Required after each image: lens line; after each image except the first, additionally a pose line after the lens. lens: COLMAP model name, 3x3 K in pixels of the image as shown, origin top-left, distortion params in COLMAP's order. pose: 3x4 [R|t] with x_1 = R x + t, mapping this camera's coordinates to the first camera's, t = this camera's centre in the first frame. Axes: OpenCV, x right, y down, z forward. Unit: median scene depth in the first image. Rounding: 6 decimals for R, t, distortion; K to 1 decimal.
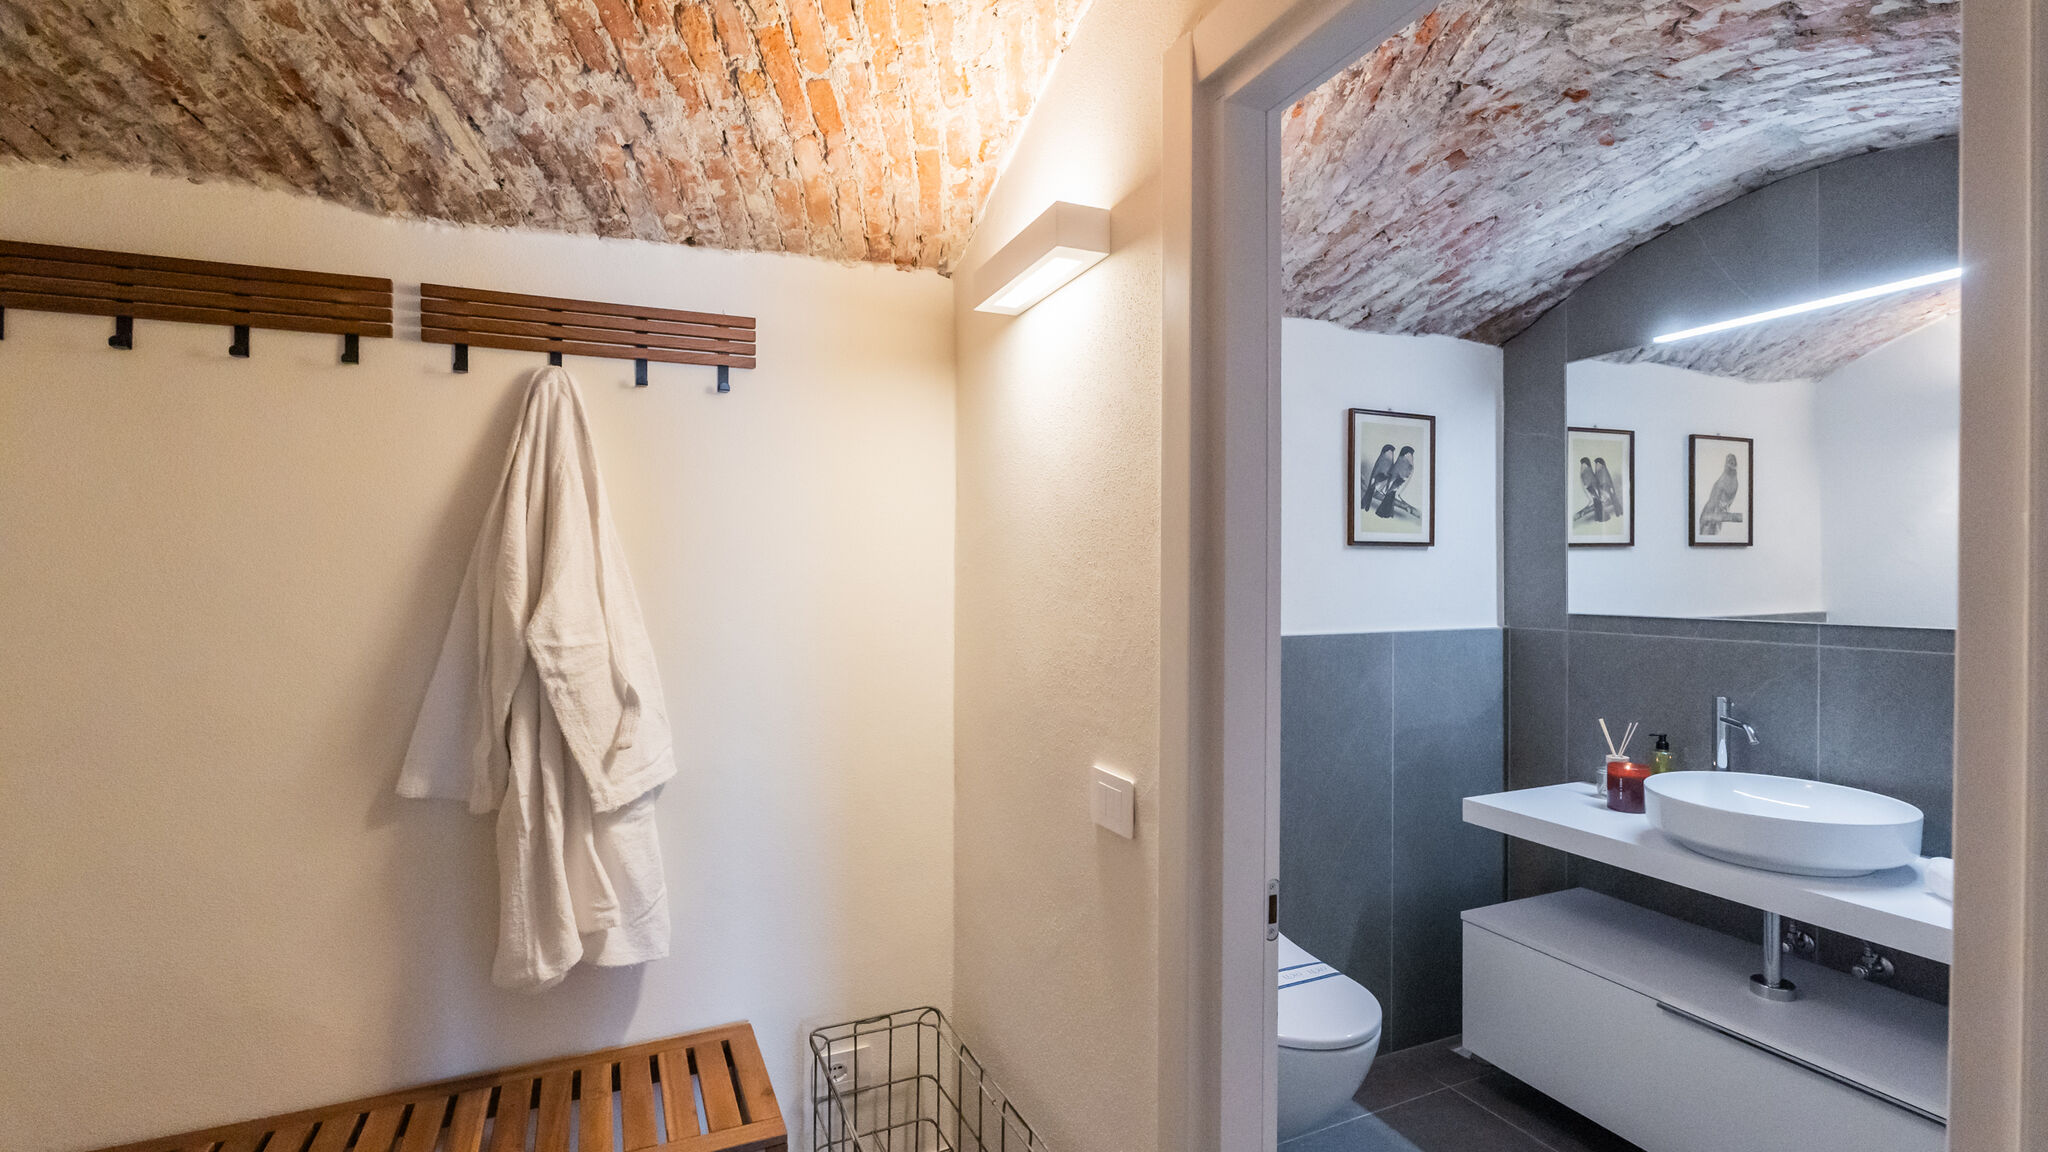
lens RADIAL K [[902.1, 0, 1024.0], [0, 902.1, 576.0], [0, 0, 1]] dist [-0.011999, -0.000450]
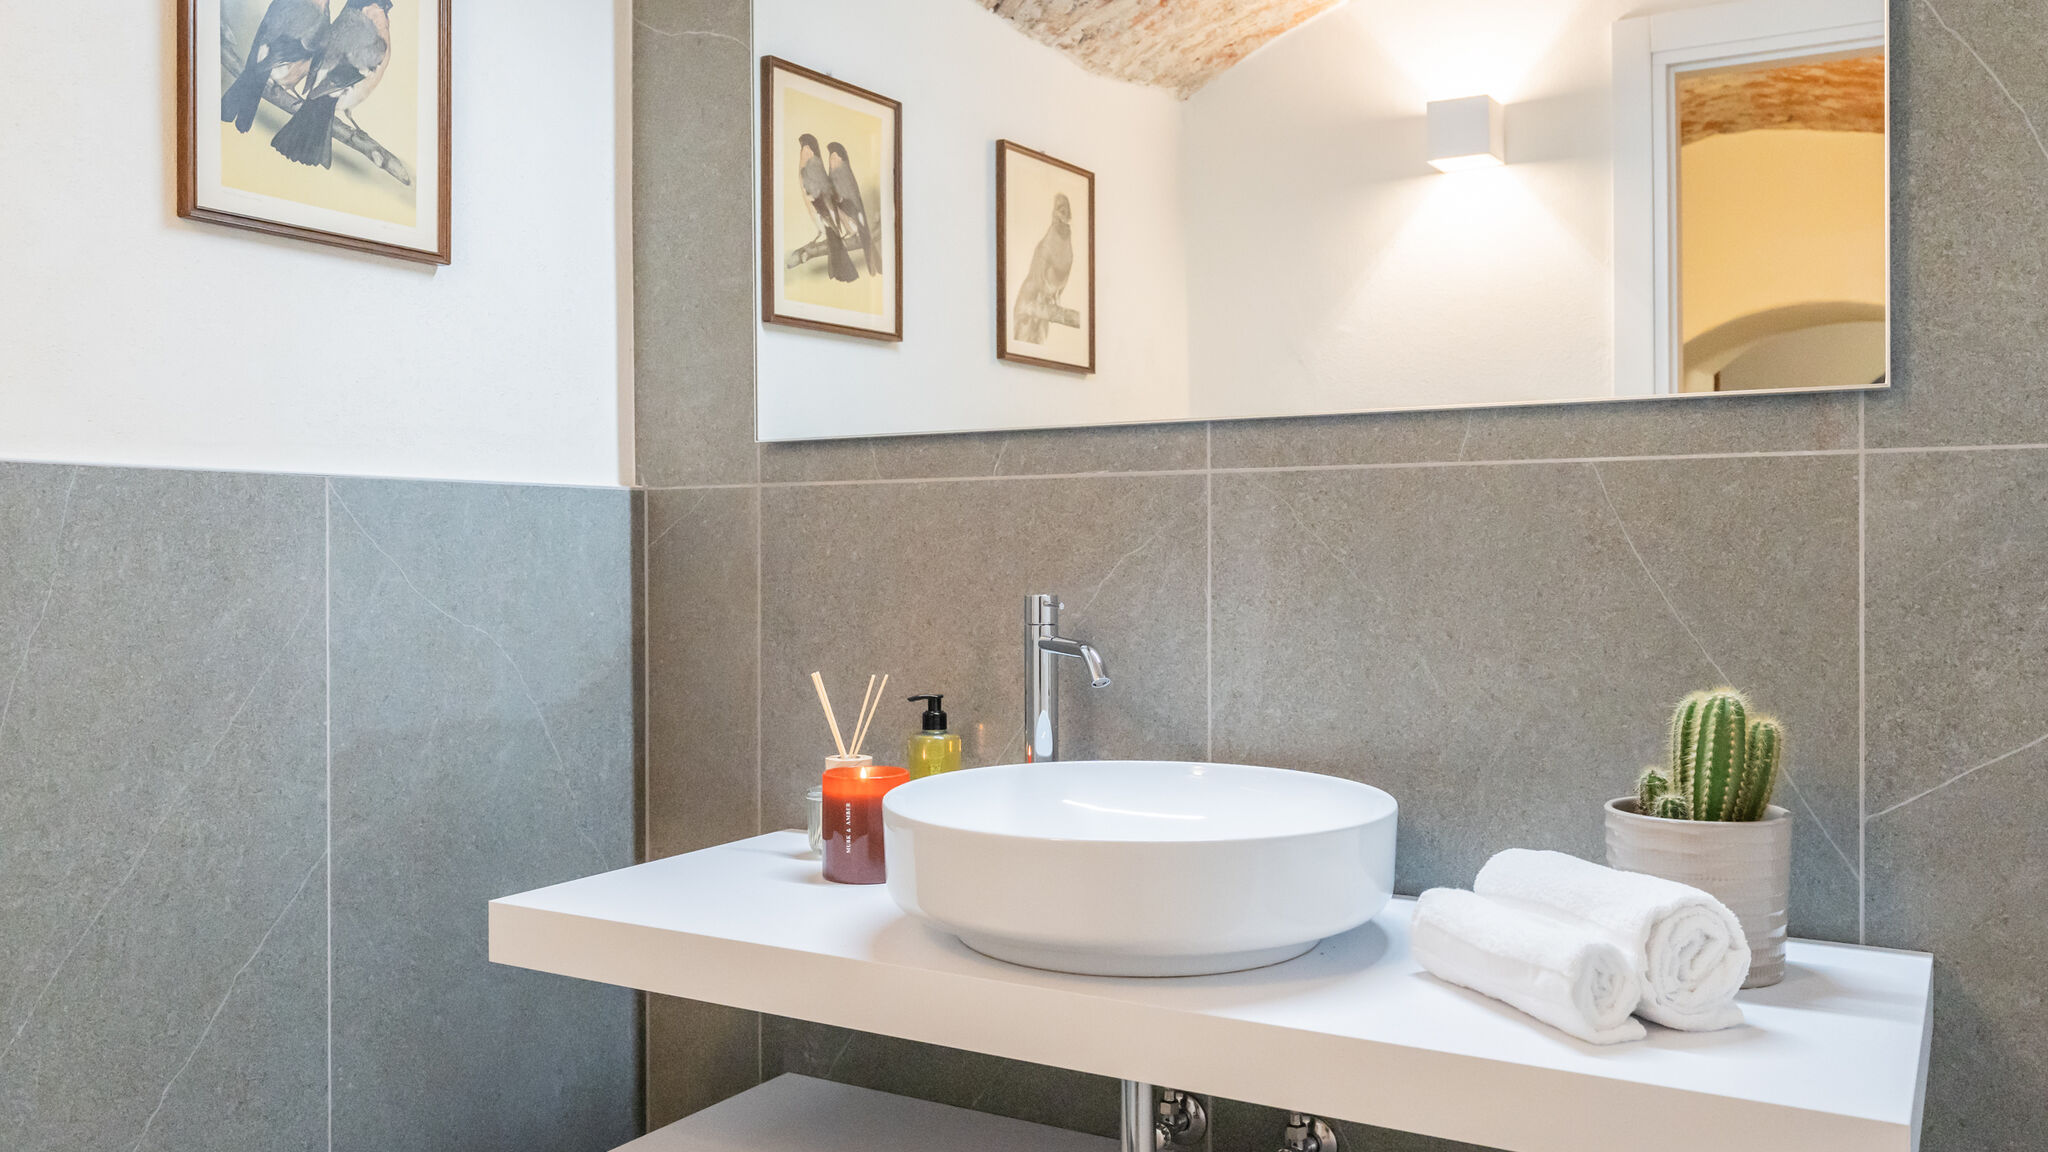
lens RADIAL K [[1480.8, 0, 1024.0], [0, 1480.8, 576.0], [0, 0, 1]] dist [0.001410, -0.000236]
pose [[0.804152, -0.002363, 0.594419, 0.276826], [0.004166, 0.999990, -0.001661, 0.103974], [-0.594409, 0.003812, 0.804154, 0.341902]]
